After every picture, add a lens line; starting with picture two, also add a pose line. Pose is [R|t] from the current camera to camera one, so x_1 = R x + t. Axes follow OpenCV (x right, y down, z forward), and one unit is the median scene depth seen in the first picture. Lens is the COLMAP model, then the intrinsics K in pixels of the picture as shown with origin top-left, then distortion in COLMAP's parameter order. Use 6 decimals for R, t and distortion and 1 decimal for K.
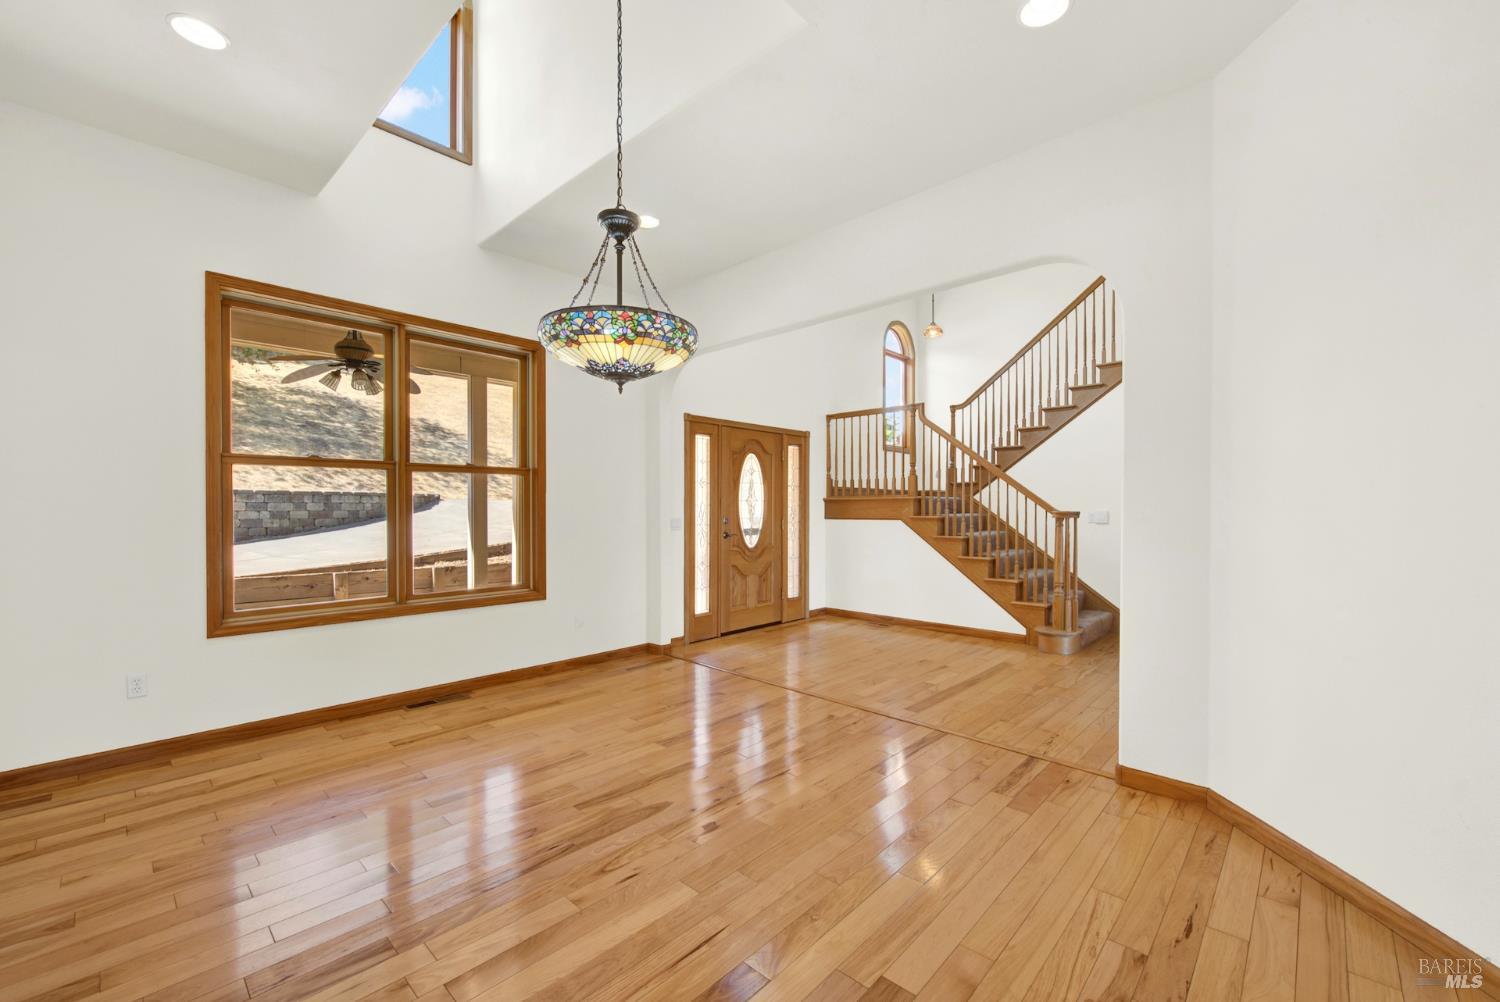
lens RADIAL K [[609.8, 0, 744.8], [0, 609.8, 505.3], [0, 0, 1]] dist [-0.000642, -0.000697]
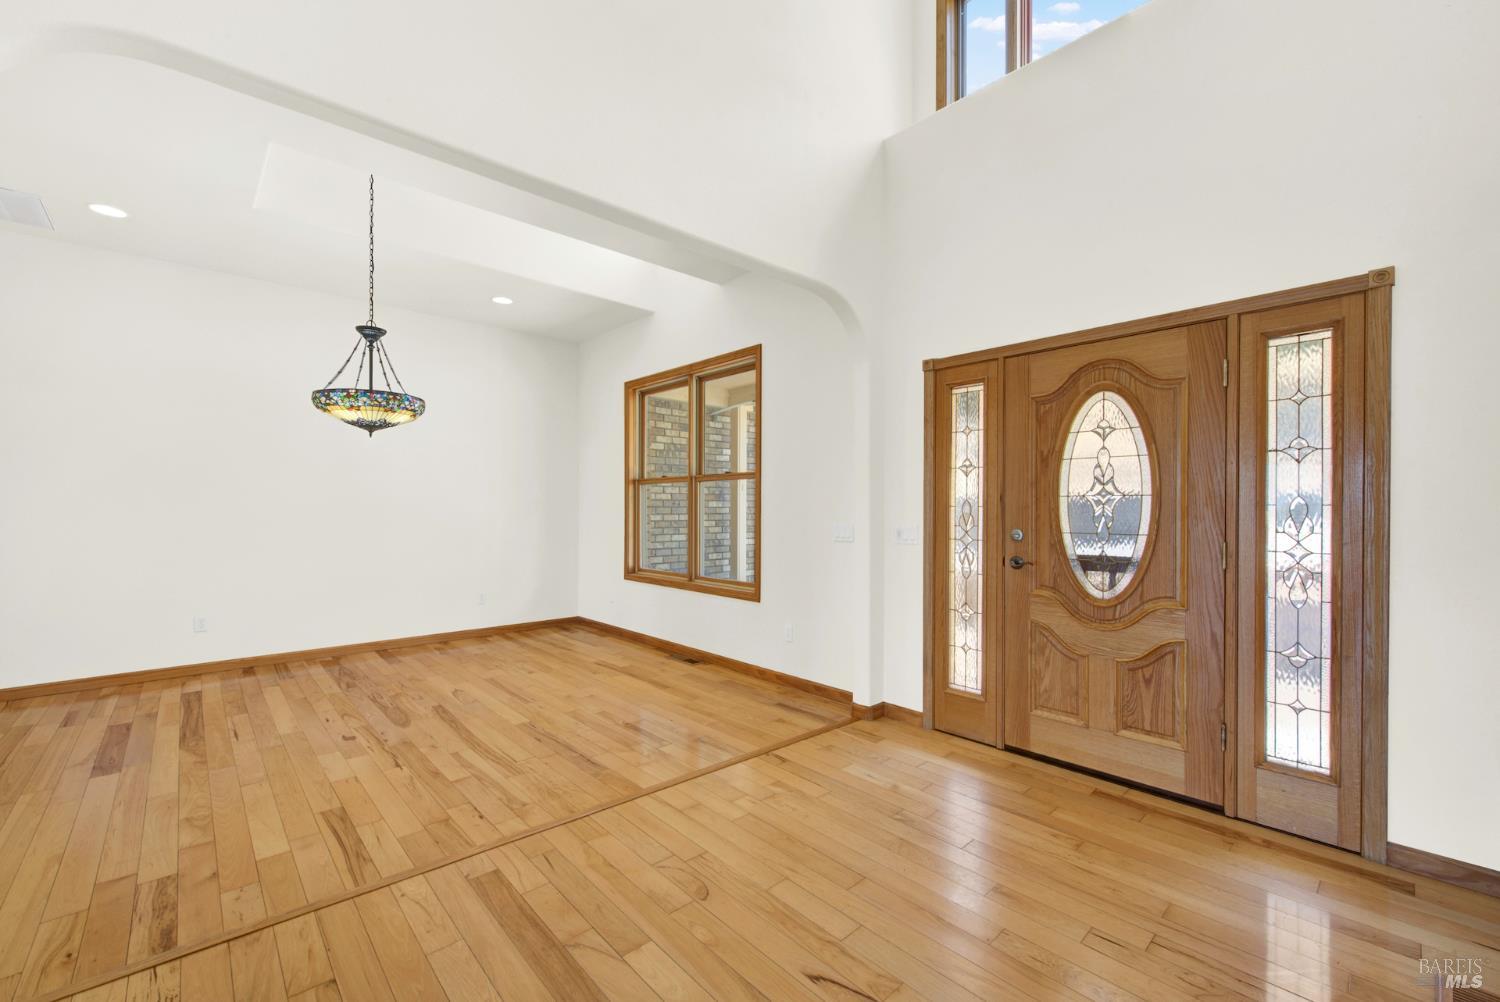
lens RADIAL K [[609.8, 0, 744.8], [0, 609.8, 505.3], [0, 0, 1]] dist [-0.000642, -0.000697]
pose [[-0.068618, -0.006407, -0.997622, 0.685847], [0.000437, 0.999979, -0.006452, 0.003368], [0.997643, -0.000879, -0.068614, 1.077118]]
